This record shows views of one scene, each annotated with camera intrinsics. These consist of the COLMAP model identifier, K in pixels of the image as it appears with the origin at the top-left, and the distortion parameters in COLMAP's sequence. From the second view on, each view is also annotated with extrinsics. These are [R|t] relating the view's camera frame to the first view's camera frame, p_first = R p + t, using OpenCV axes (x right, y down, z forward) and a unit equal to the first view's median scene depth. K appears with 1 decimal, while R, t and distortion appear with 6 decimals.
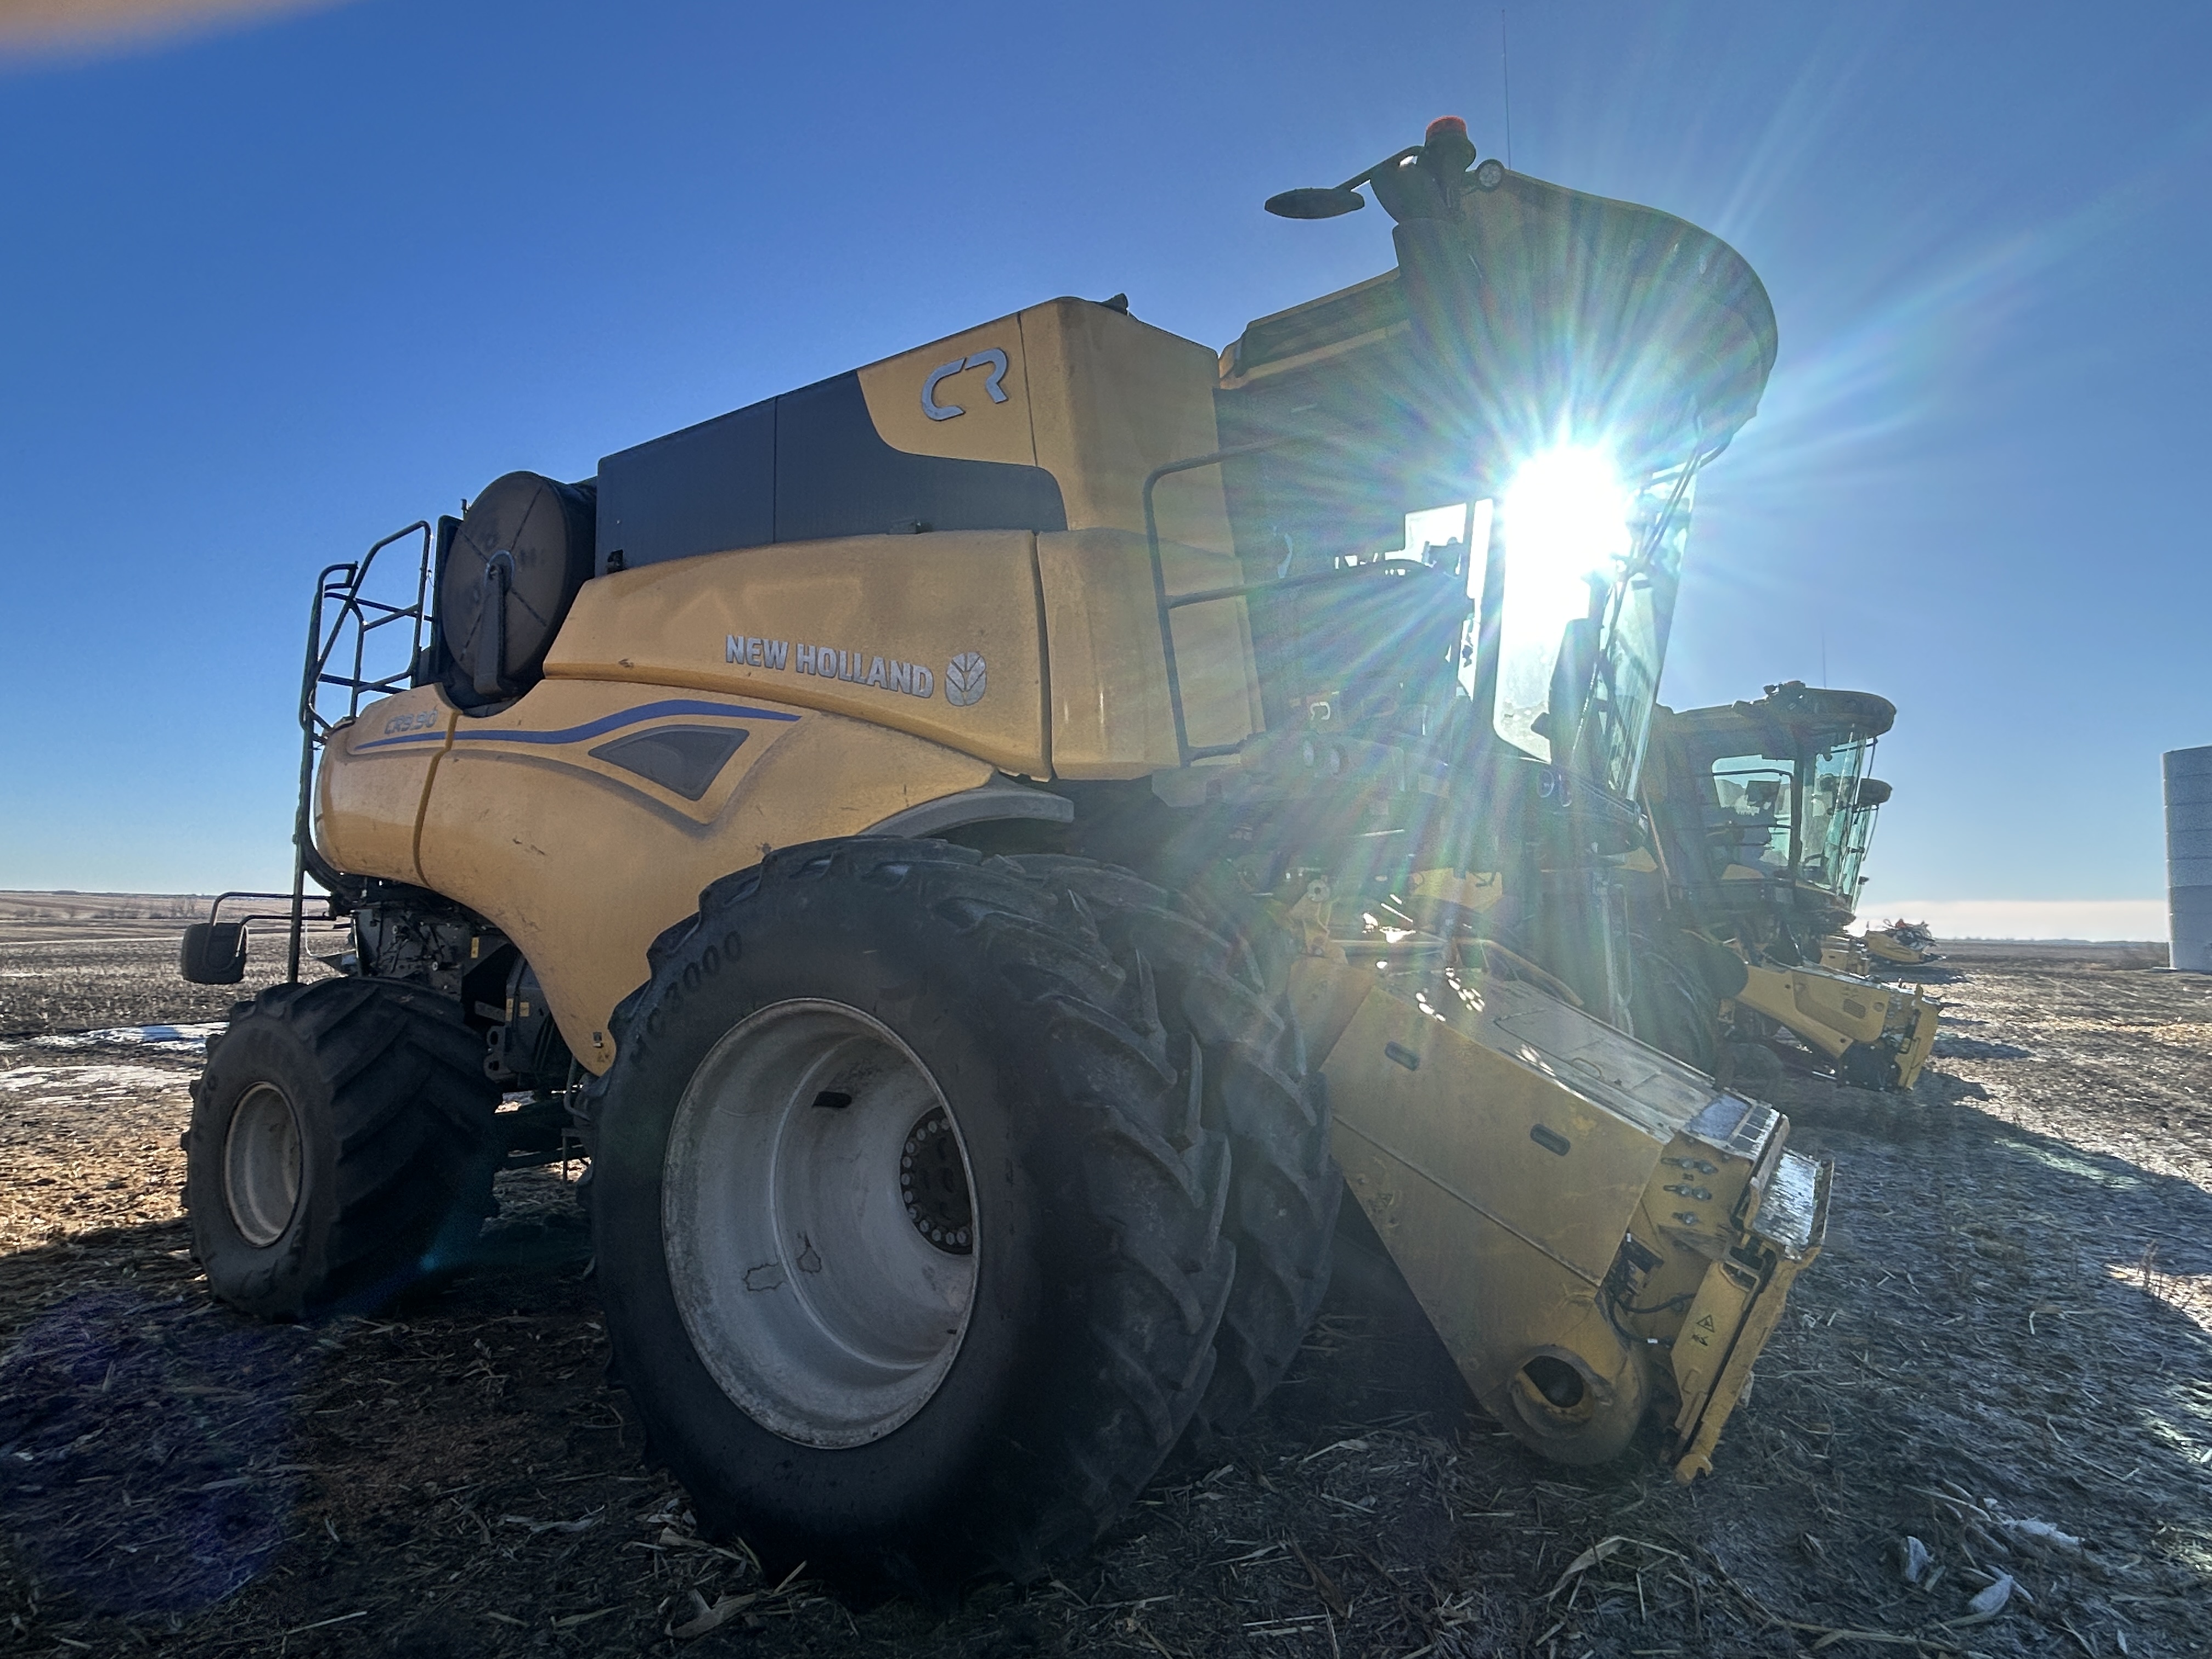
lens RADIAL K [[1201.1, 0, 1038.4], [0, 1201.1, 855.0], [0, 0, 1]] dist [0.001589, -0.027548]
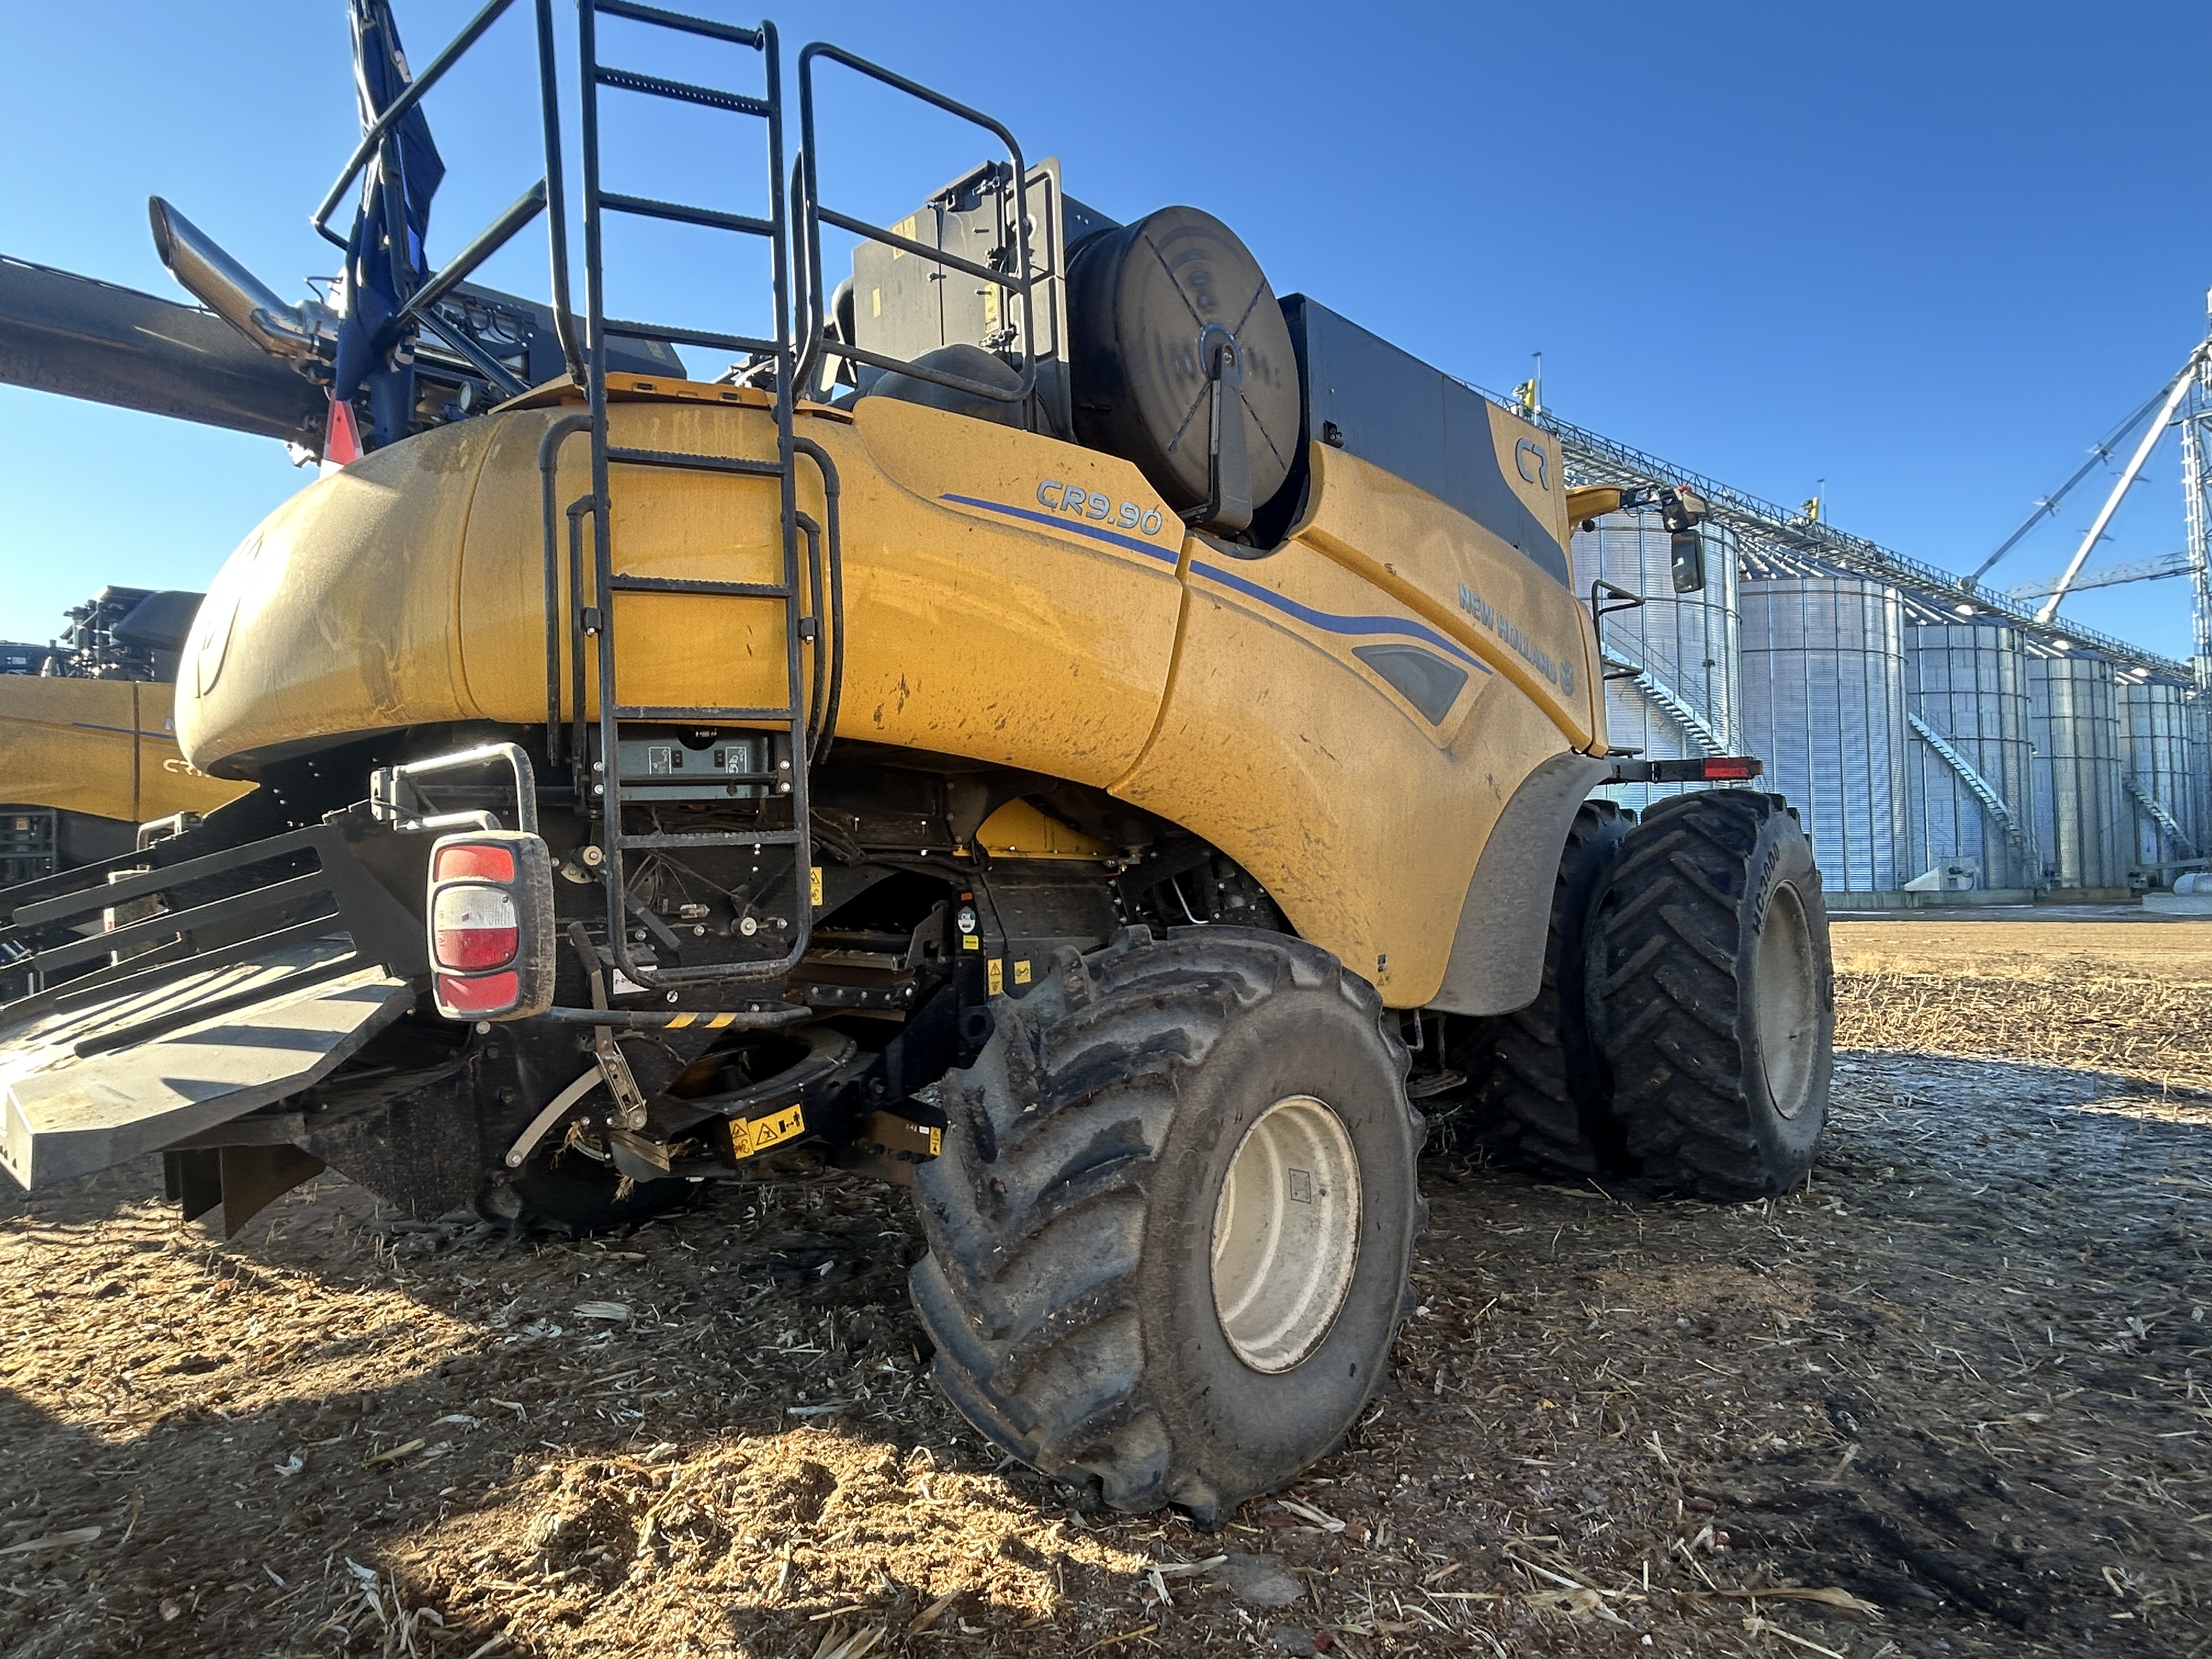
lens RADIAL K [[1197.3, 0, 1066.2], [0, 1197.3, 843.6], [0, 0, 1]] dist [-0.005447, -0.000669]
pose [[0.170906, -0.009869, 0.985238, -1.402433], [-0.057596, 0.998140, 0.019989, 0.058250], [-0.983603, -0.060162, 0.170019, 1.138303]]
